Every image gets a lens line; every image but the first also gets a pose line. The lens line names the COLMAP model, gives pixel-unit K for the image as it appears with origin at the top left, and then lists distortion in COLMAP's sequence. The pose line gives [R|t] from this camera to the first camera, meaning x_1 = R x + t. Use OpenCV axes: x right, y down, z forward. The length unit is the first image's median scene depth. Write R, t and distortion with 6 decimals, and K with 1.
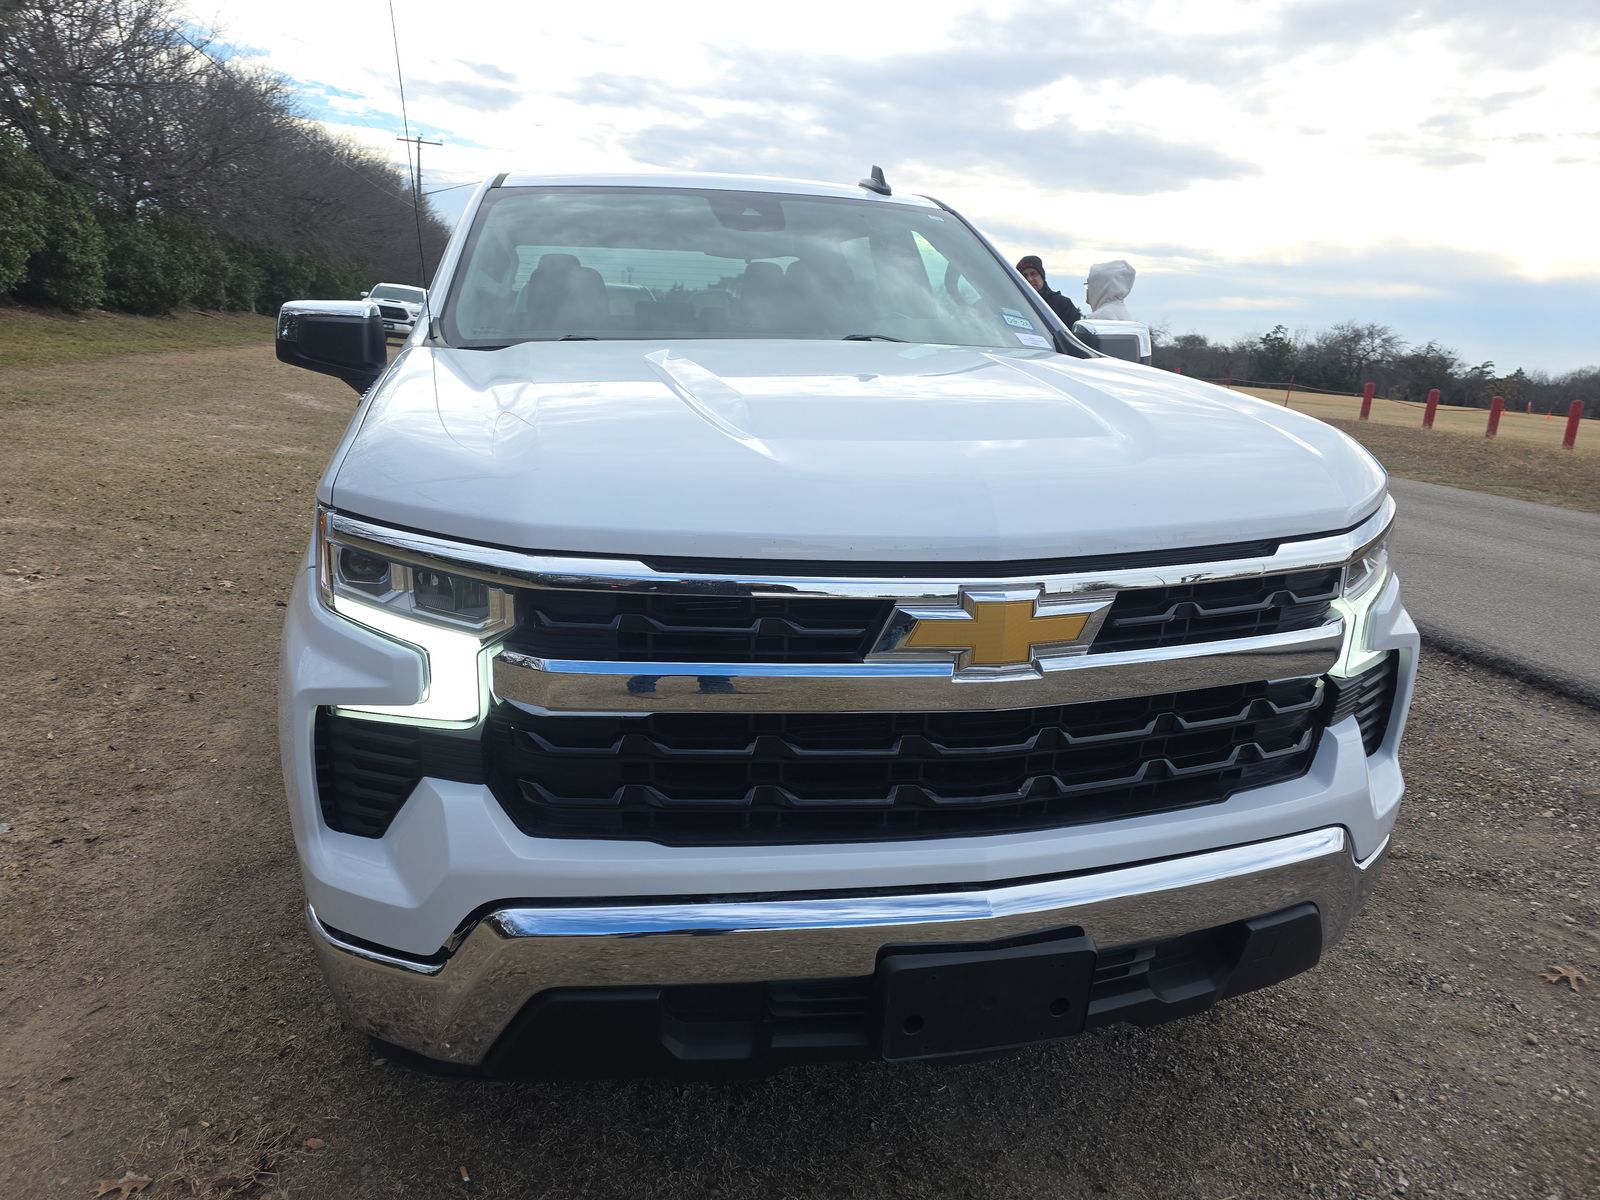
lens RADIAL K [[1068.9, 0, 809.3], [0, 1068.9, 602.1], [0, 0, 1]] dist [0.056395, -0.055107]
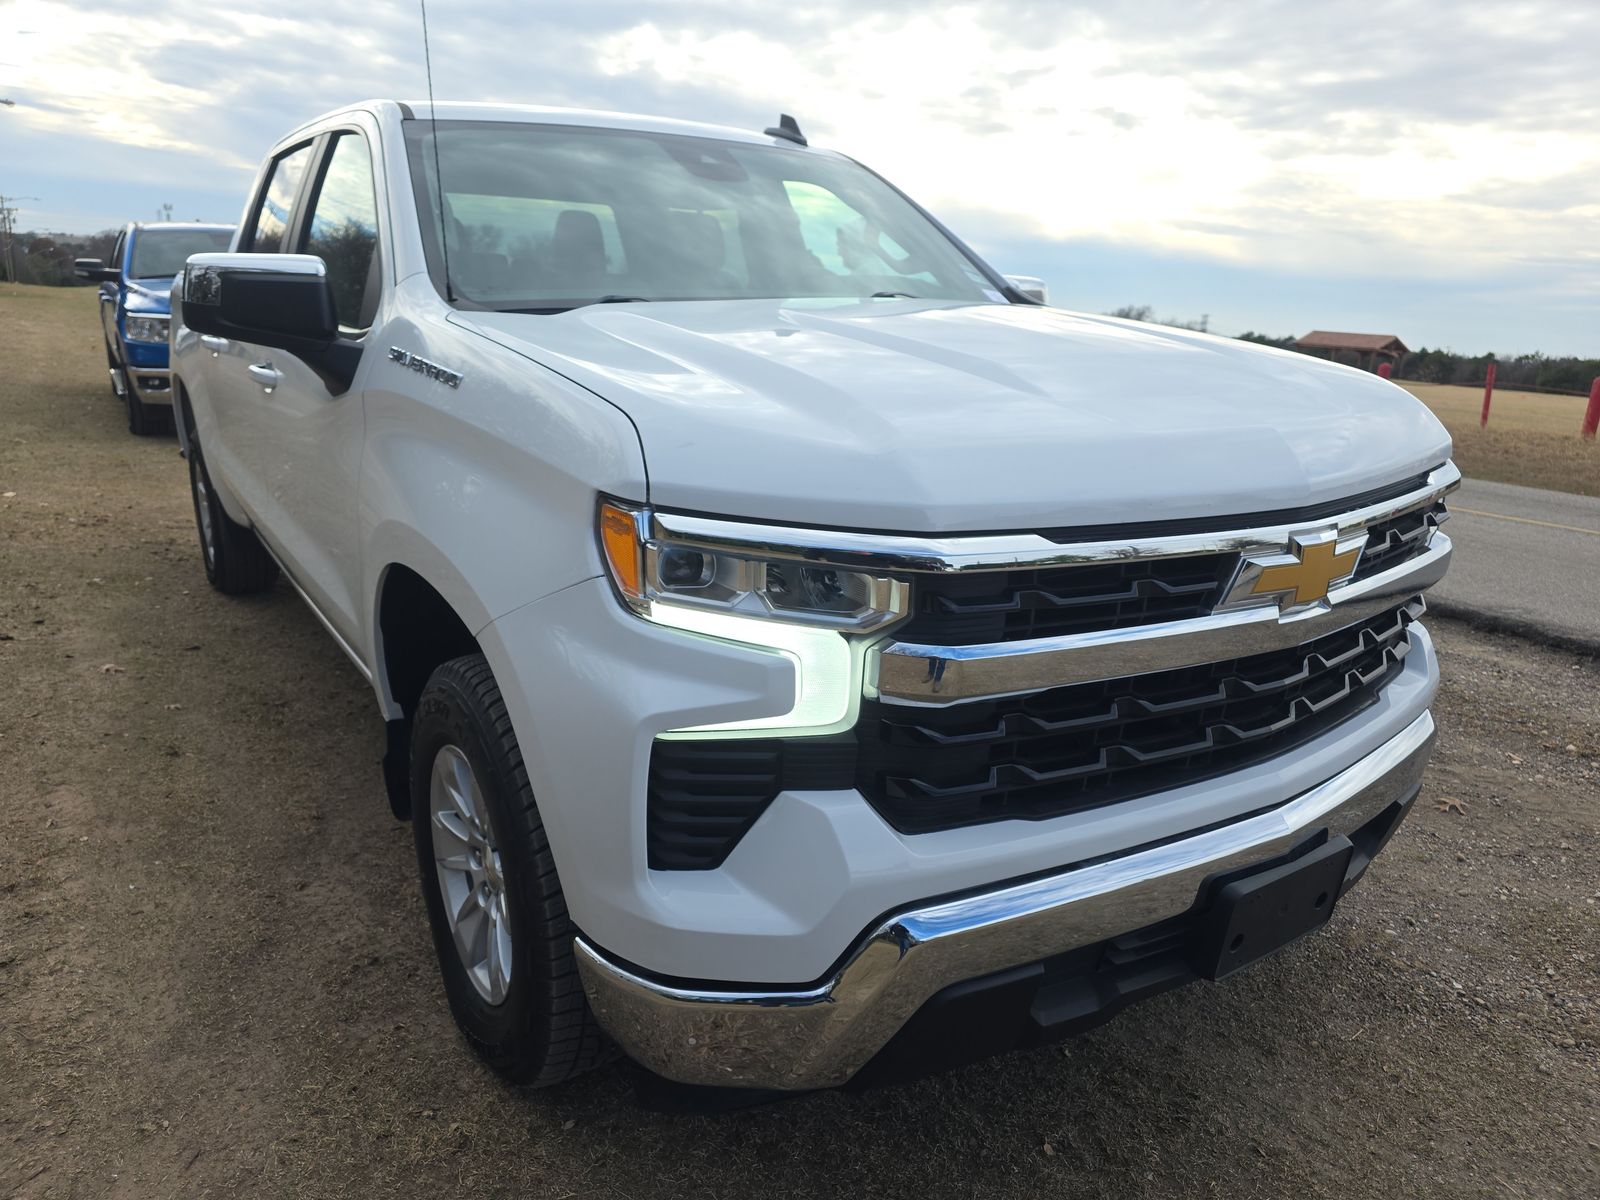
lens RADIAL K [[1071.1, 0, 777.0], [0, 1071.1, 611.4], [0, 0, 1]] dist [0.049266, -0.056507]
pose [[0.930438, -0.109156, 0.349813, -0.467400], [0.091487, 0.993570, 0.066698, -0.035738], [-0.354845, -0.030055, 0.934442, 0.112344]]
